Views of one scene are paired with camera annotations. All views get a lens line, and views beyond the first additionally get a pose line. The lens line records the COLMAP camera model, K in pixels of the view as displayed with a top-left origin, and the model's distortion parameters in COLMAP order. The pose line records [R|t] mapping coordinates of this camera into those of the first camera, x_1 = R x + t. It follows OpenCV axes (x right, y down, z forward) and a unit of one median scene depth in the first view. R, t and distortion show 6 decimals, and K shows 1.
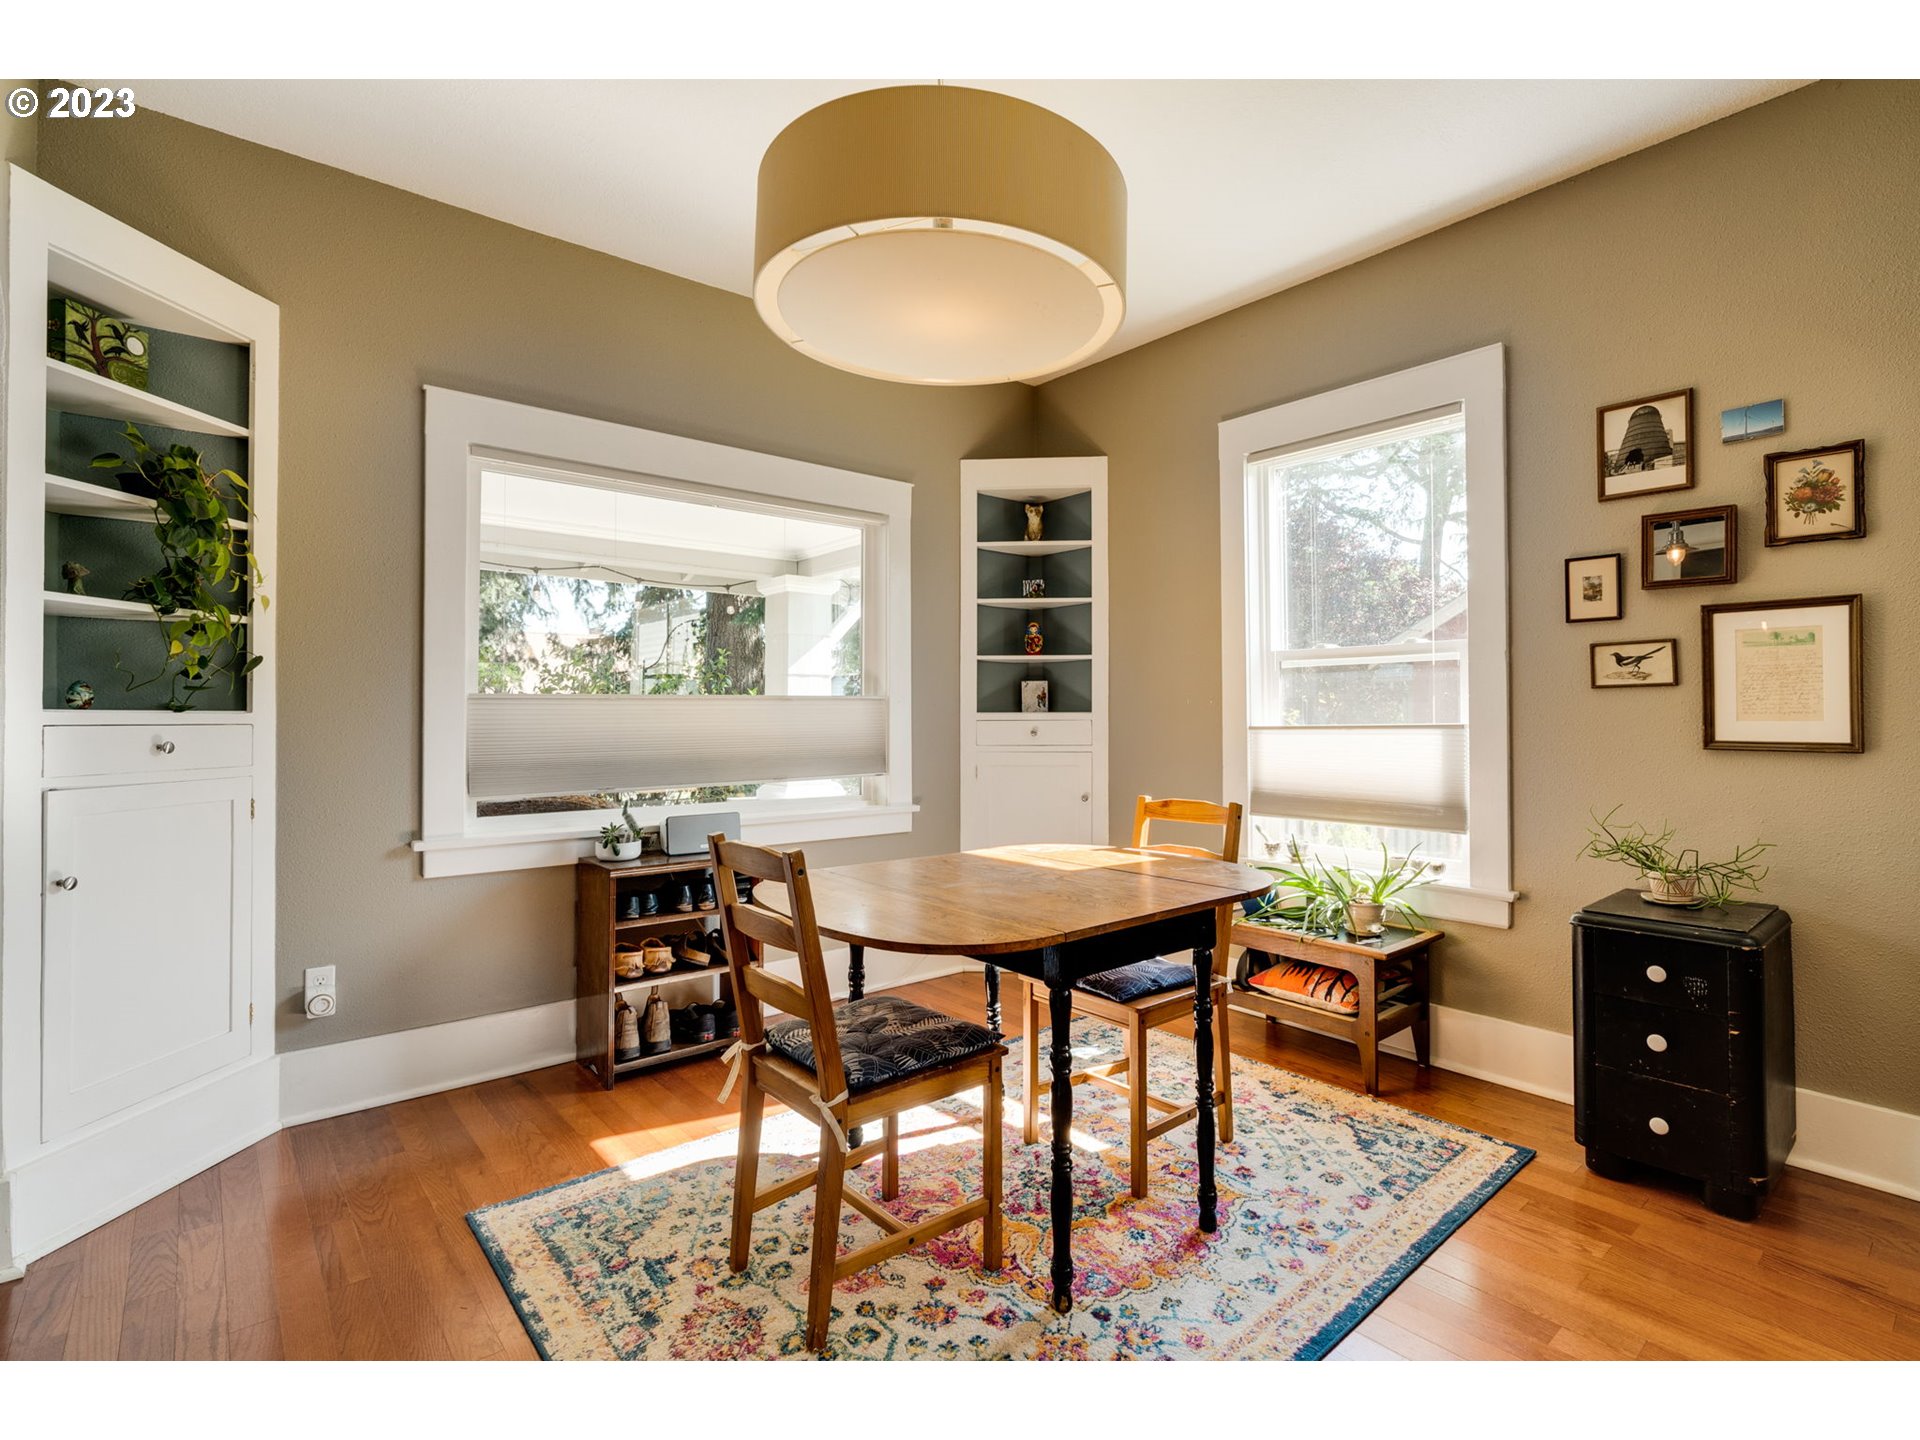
lens RADIAL K [[897.9, 0, 985.1], [0, 897.9, 707.9], [0, 0, 1]] dist [-0.014645, 0.004933]
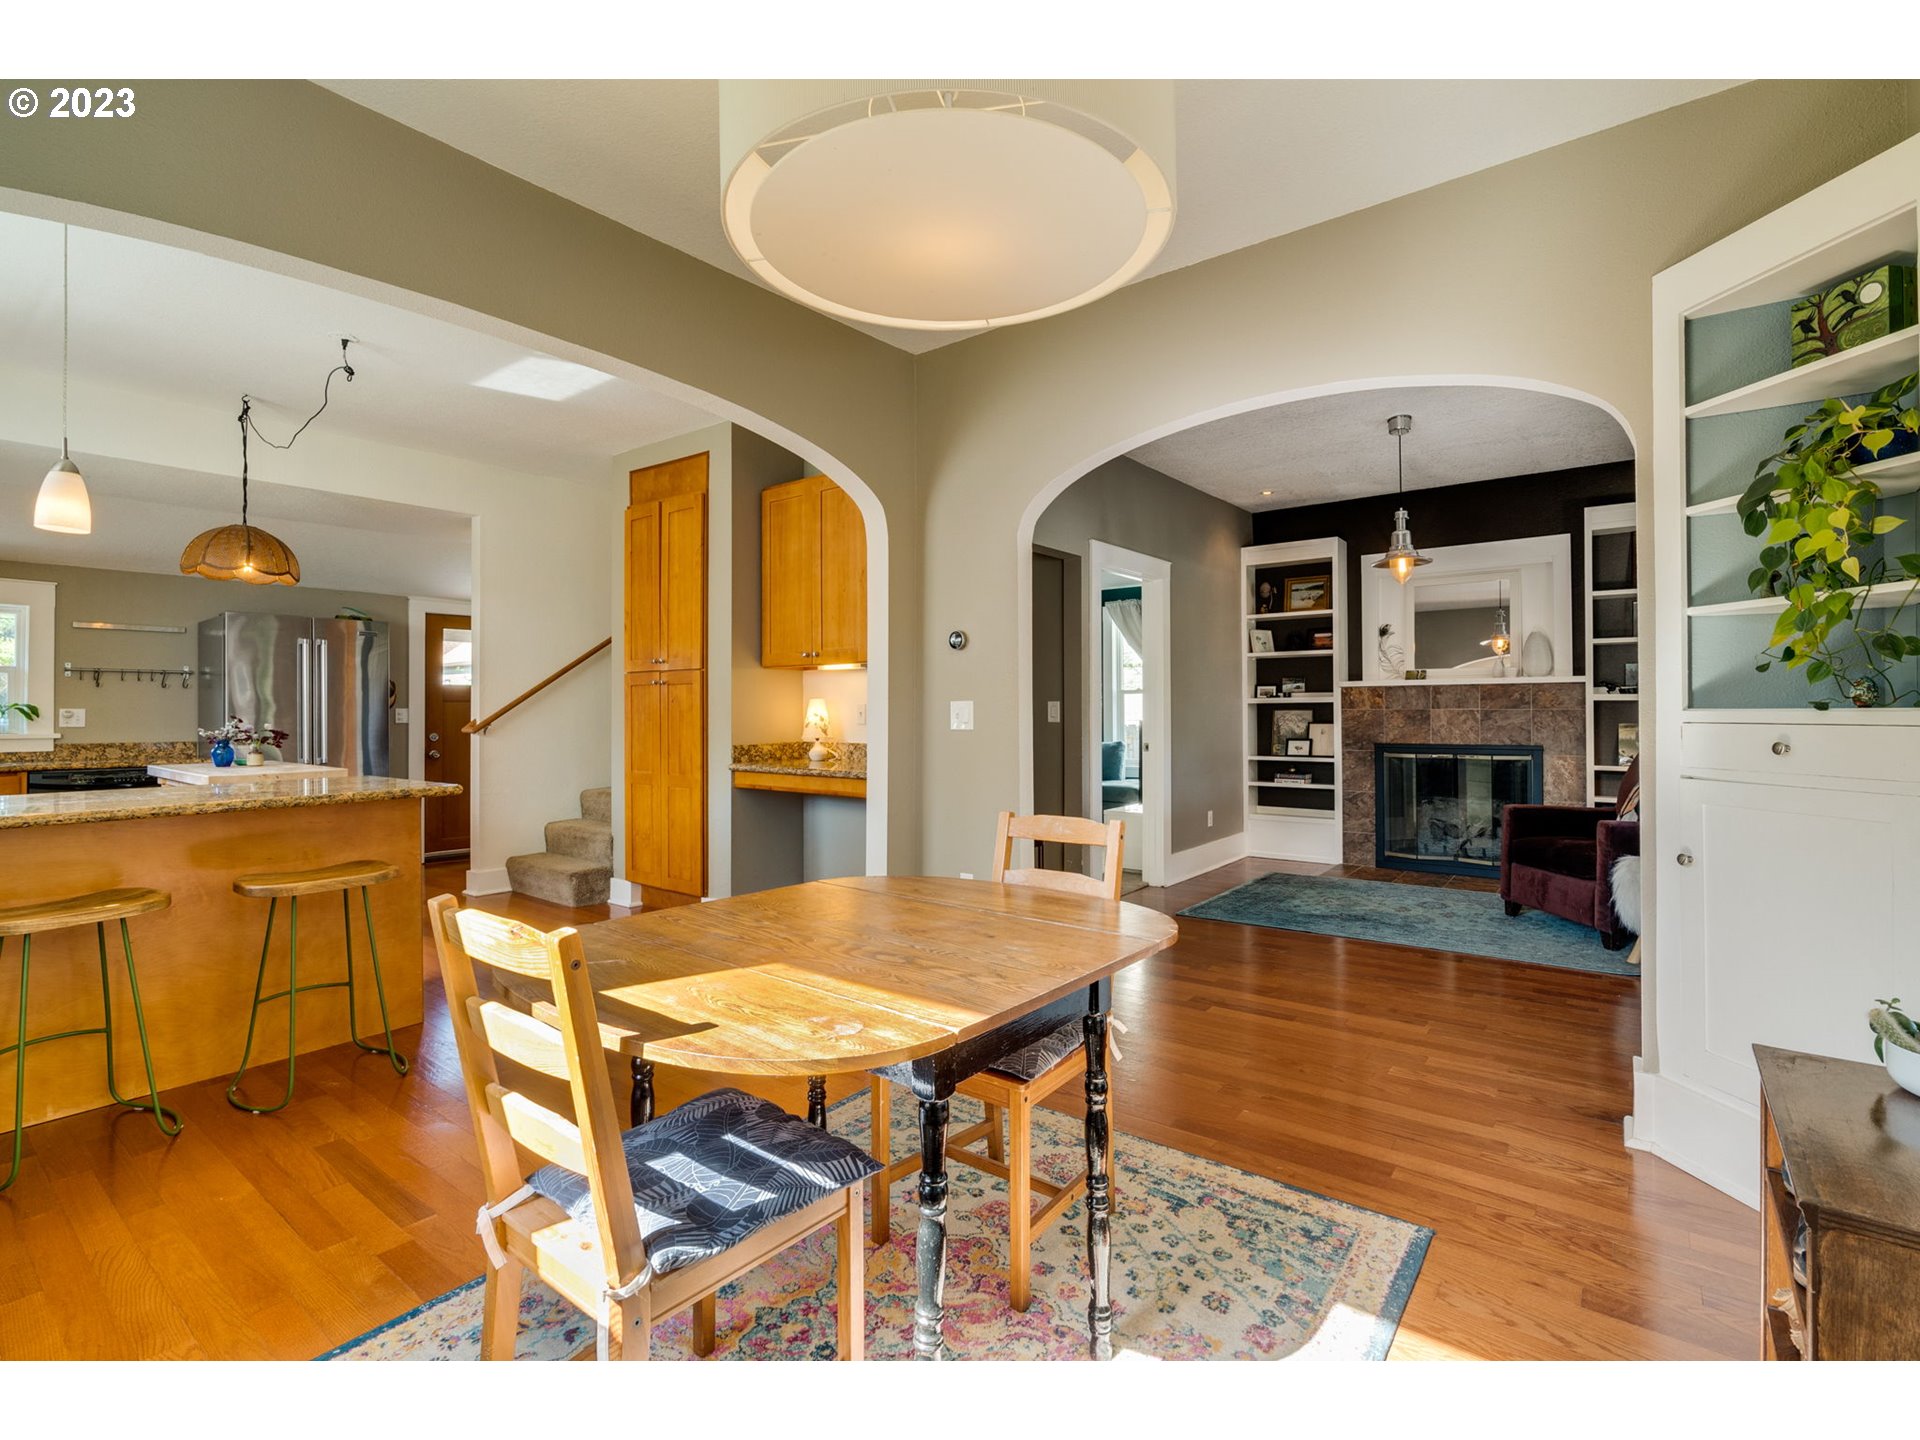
lens RADIAL K [[897.9, 0, 962.8], [0, 897.9, 703.5], [0, 0, 1]] dist [-0.014645, 0.004933]
pose [[-0.978521, 0.004828, -0.206090, 0.087354], [0.008494, 0.999821, -0.016907, 0.004524], [0.205972, -0.018294, -0.978387, 1.392759]]
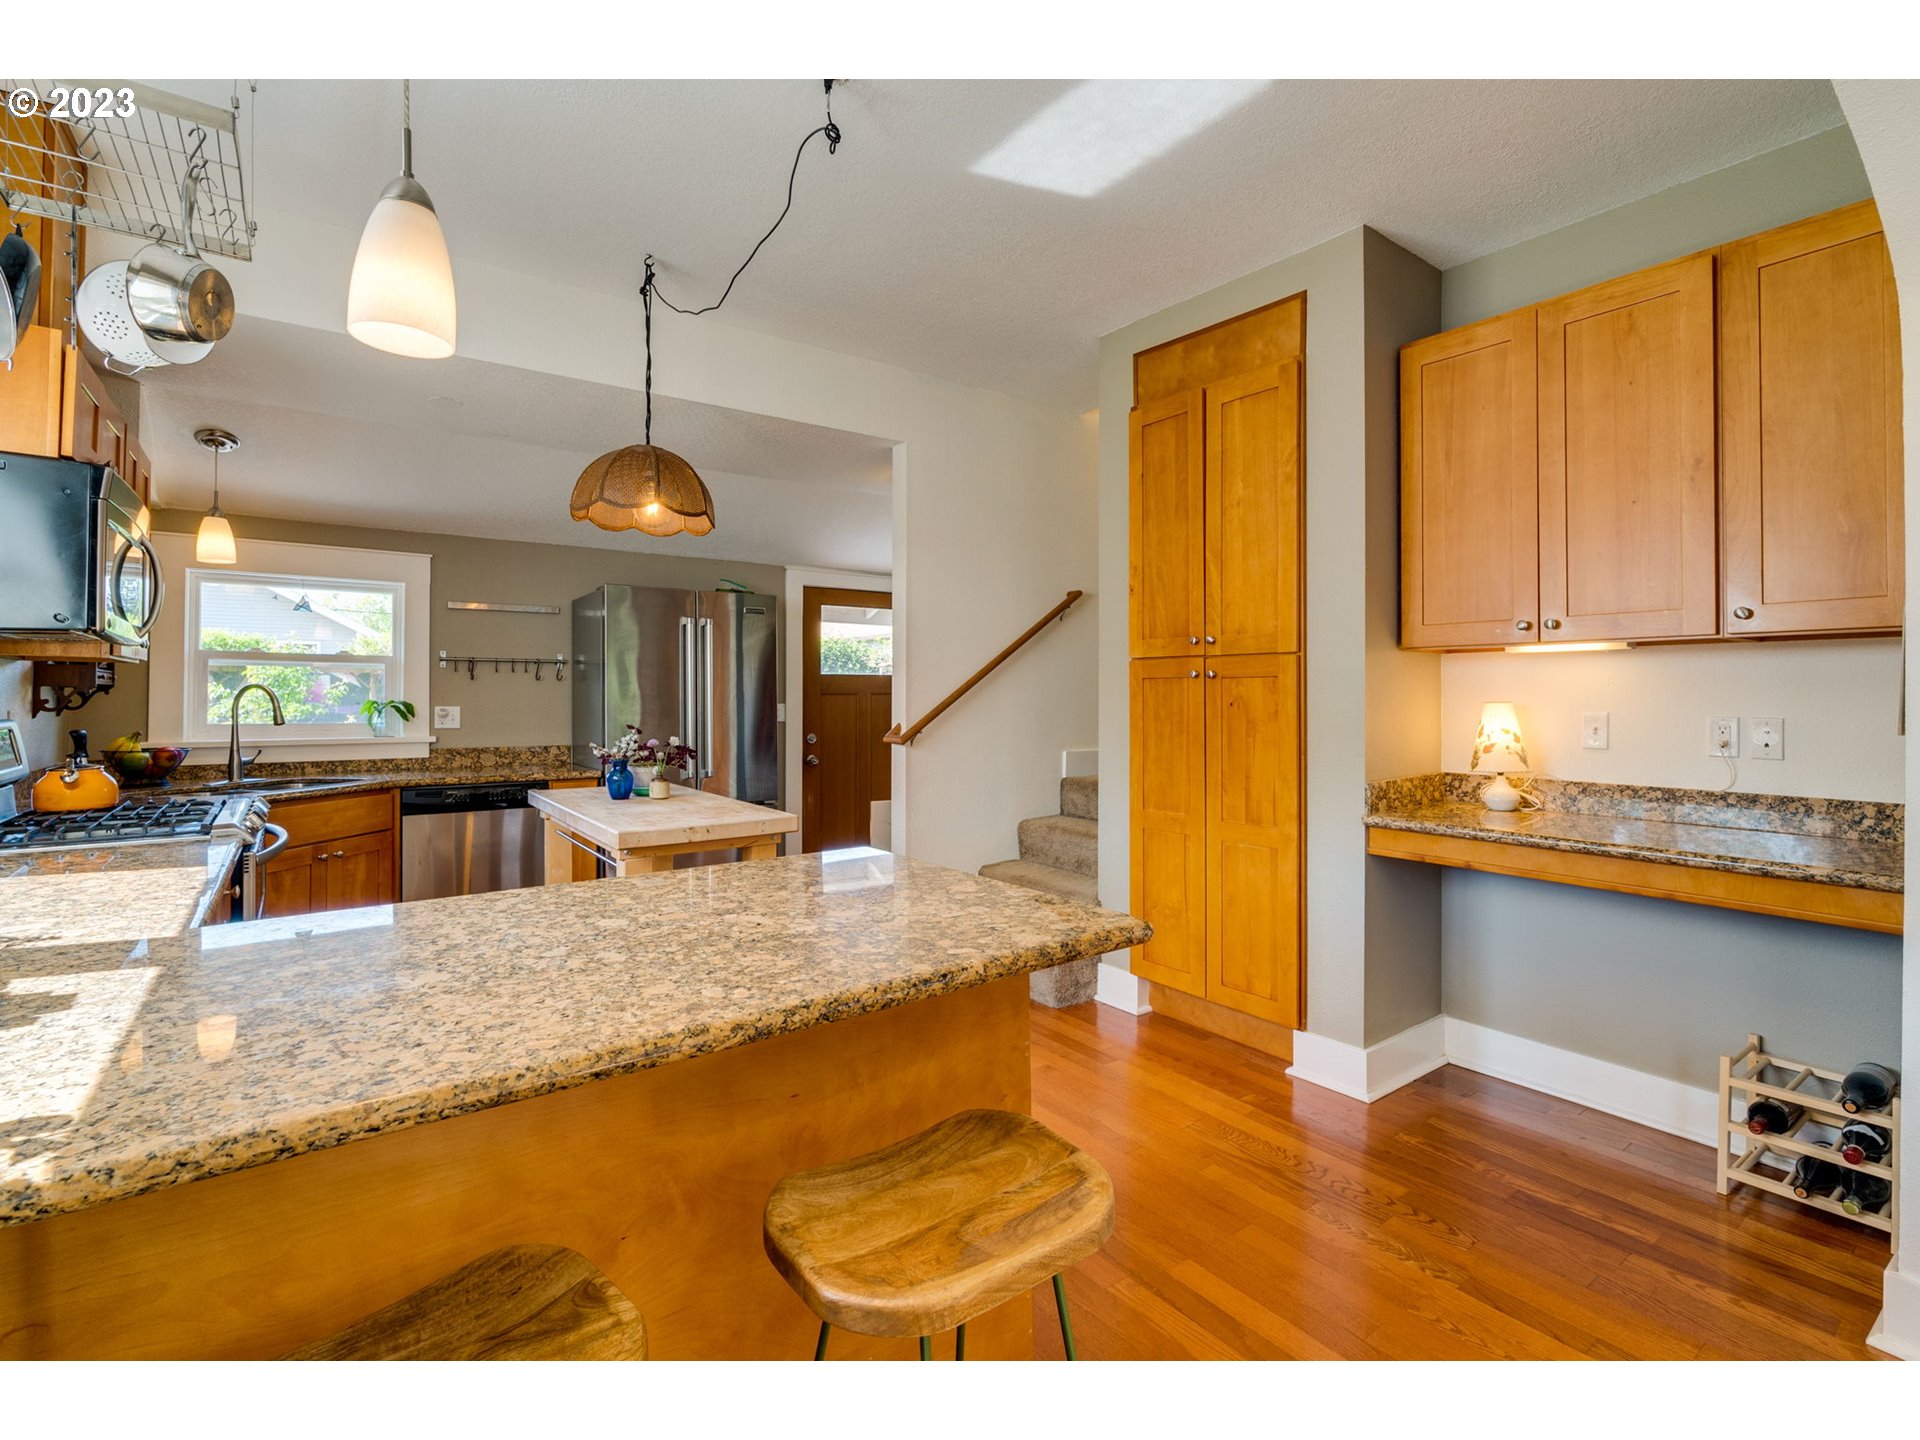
lens RADIAL K [[897.9, 0, 959.2], [0, 897.9, 693.4], [0, 0, 1]] dist [-0.014645, 0.004933]
pose [[-0.997751, 0.002006, 0.067006, 0.568673], [0.001343, 0.999950, -0.009947, -0.040267], [-0.067023, -0.009835, -0.997703, 0.626710]]
